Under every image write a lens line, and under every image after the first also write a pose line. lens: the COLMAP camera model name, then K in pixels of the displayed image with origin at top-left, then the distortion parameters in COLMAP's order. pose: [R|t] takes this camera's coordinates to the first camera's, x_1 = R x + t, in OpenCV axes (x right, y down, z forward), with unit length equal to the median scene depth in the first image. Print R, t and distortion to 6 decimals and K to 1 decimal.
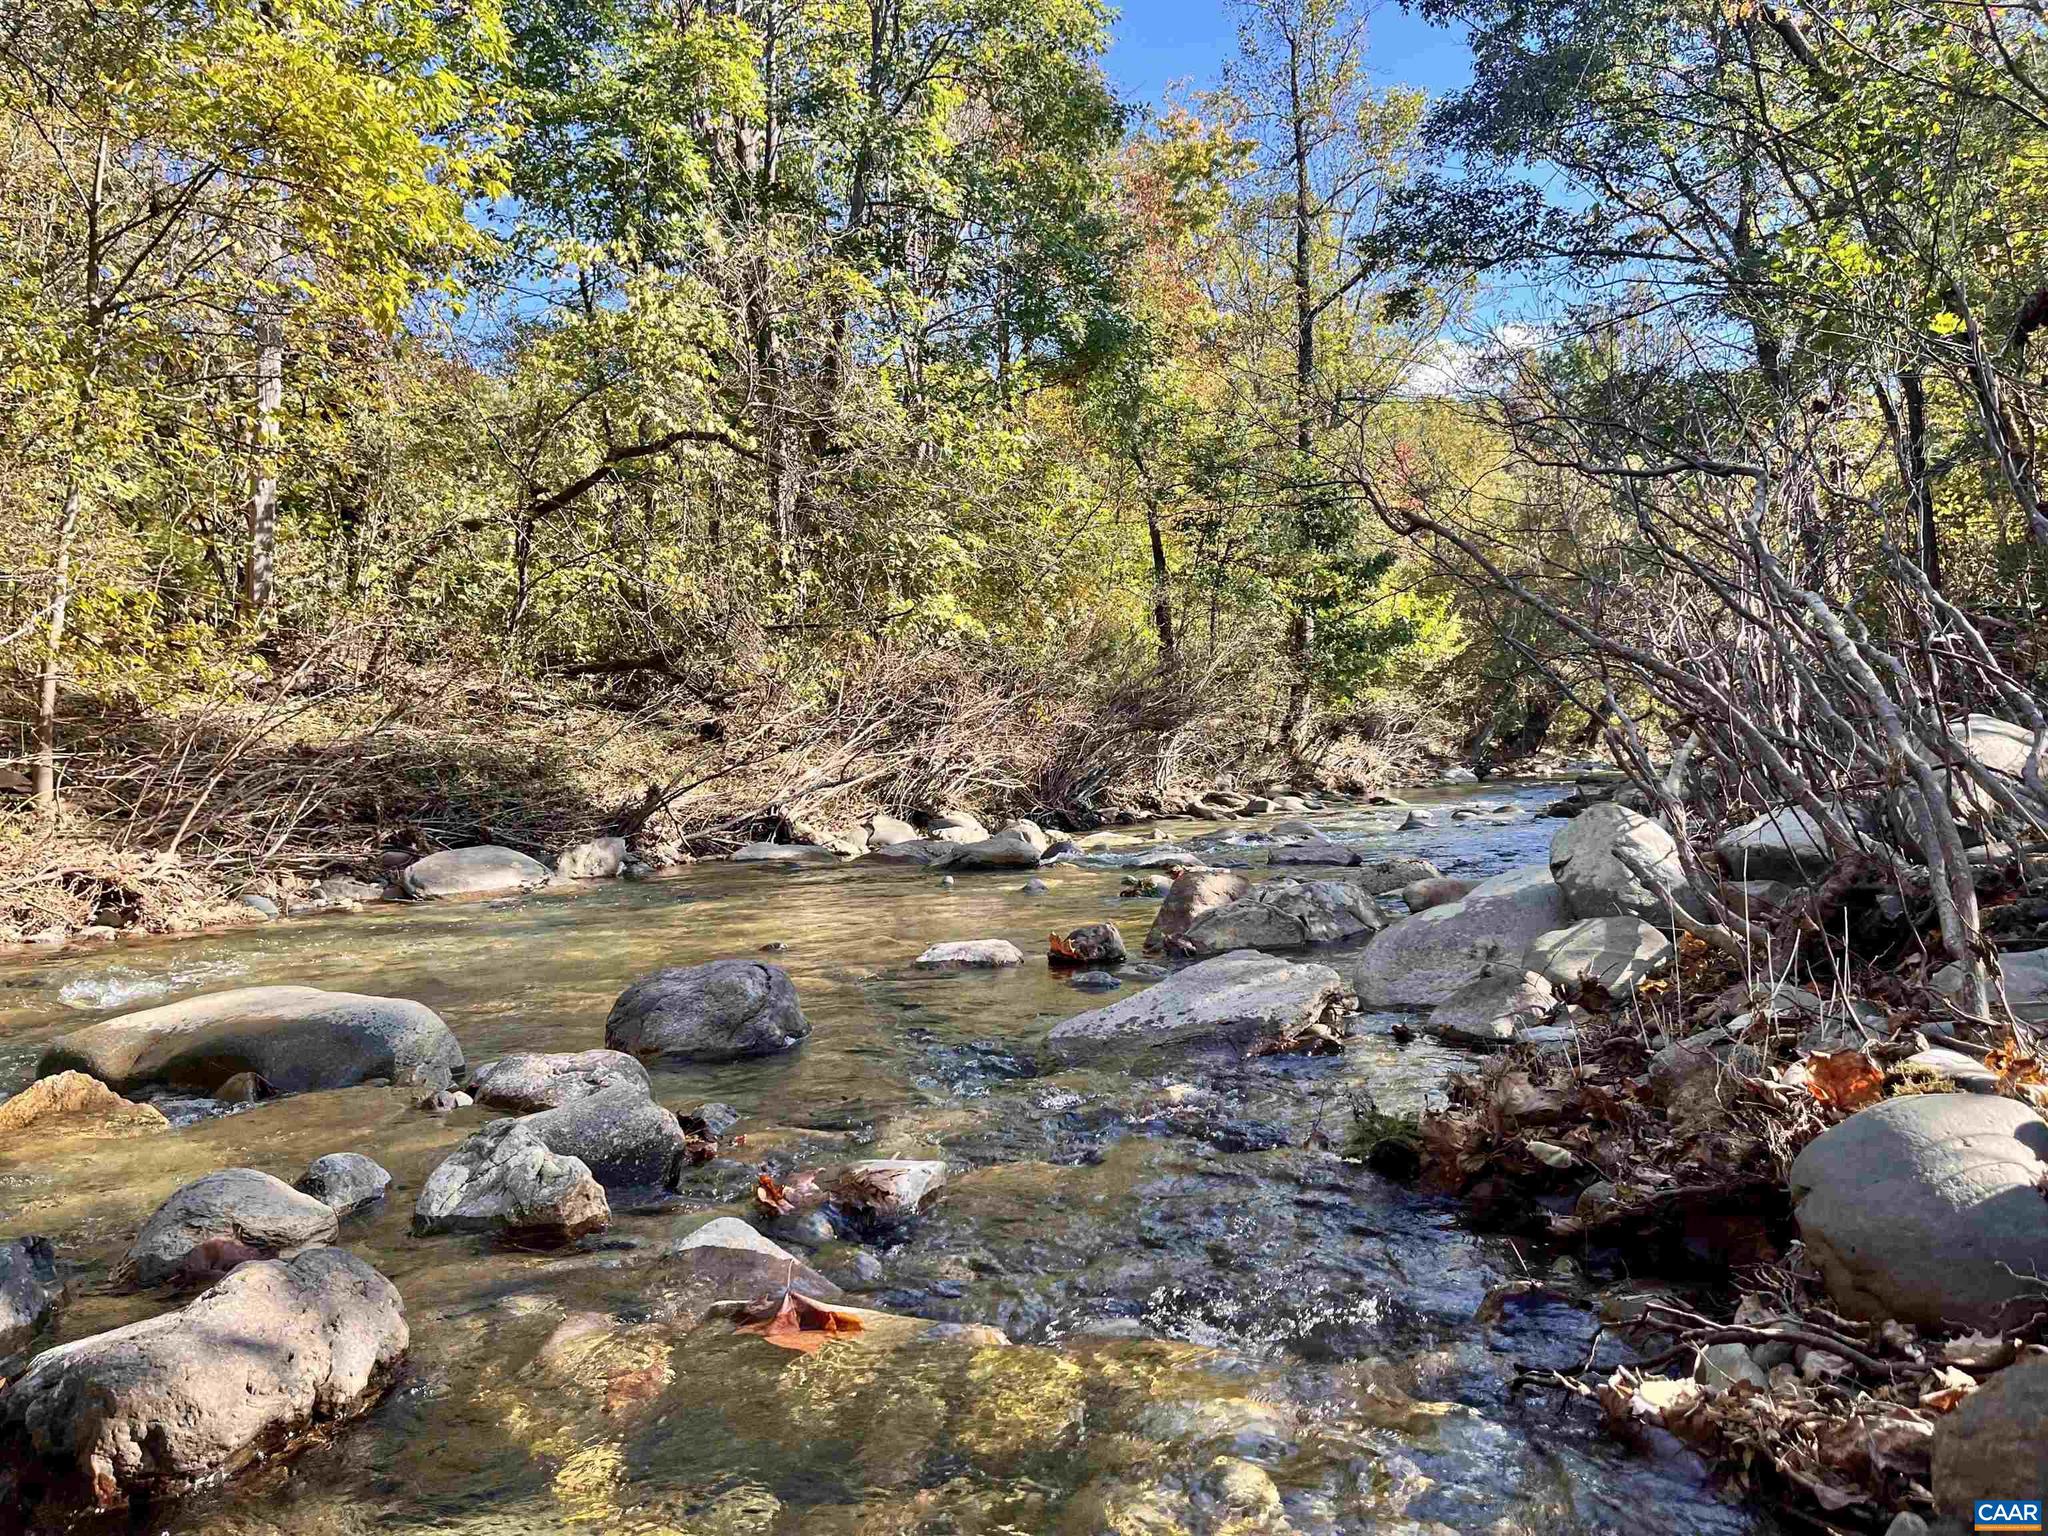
lens RADIAL K [[1550.7, 0, 1024.5], [0, 1550.7, 793.4], [0, 0, 1]] dist [0.081784, -0.151110]
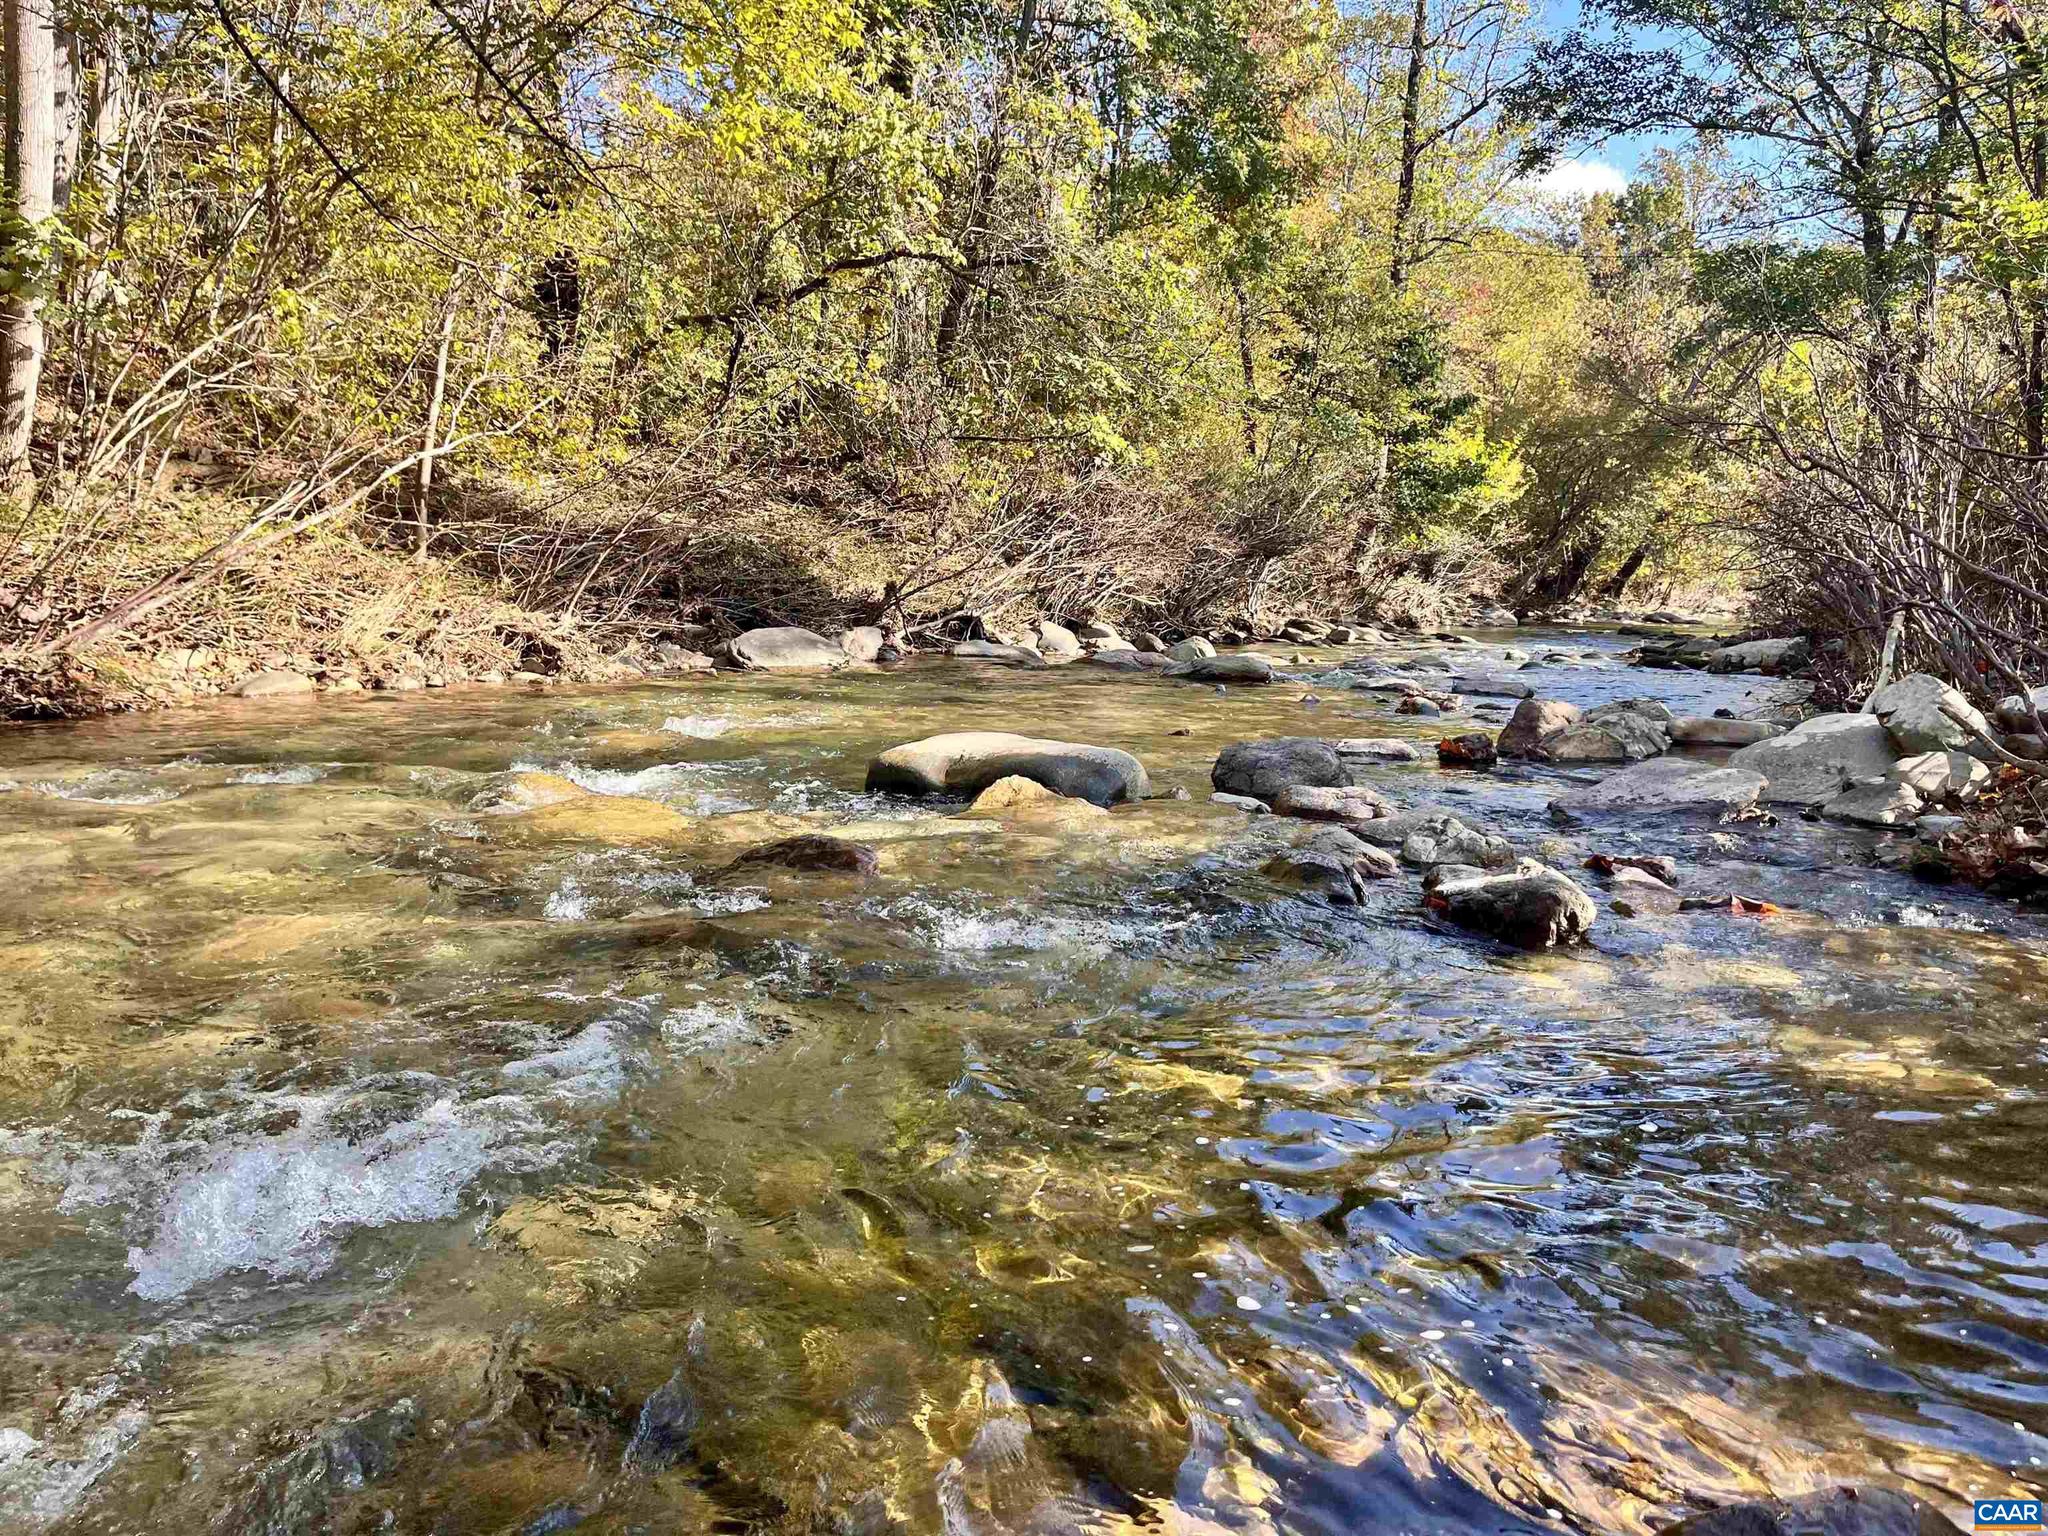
lens RADIAL K [[1550.7, 0, 1024.5], [0, 1550.7, 793.4], [0, 0, 1]] dist [0.081784, -0.151110]
pose [[0.997121, 0.072928, 0.020777, -0.088580], [-0.074947, 0.989480, 0.123742, -0.000134], [-0.011534, -0.124943, 0.992097, -0.080343]]
